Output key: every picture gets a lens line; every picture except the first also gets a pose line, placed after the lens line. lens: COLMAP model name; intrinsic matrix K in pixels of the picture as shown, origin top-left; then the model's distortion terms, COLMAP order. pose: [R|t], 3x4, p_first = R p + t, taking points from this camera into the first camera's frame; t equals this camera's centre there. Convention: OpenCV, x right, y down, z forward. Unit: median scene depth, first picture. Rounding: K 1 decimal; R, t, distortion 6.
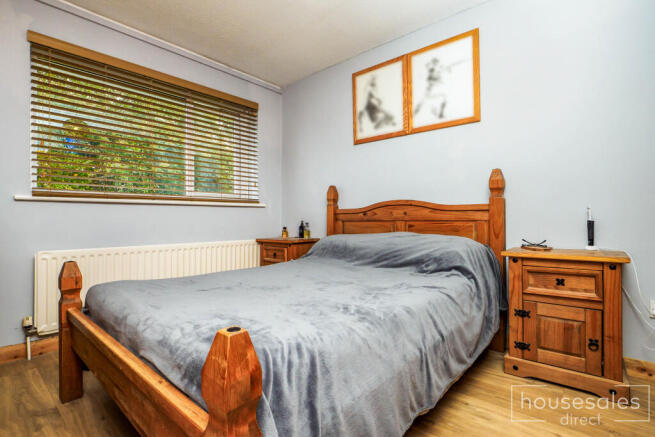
lens RADIAL K [[300.4, 0, 328.2], [0, 300.4, 215.1], [0, 0, 1]] dist [-0.000754, 0.000415]
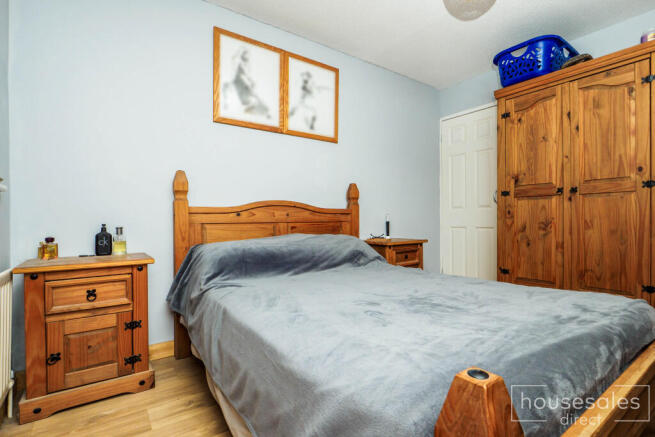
lens RADIAL K [[332.3, 0, 328.7], [0, 332.3, 220.6], [0, 0, 1]] dist [-0.006162, 0.000149]
pose [[0.248864, 0.004996, 0.968525, -0.718145], [-0.004948, 0.999980, -0.003887, 0.015584], [-0.968526, -0.003825, 0.248884, 0.578984]]
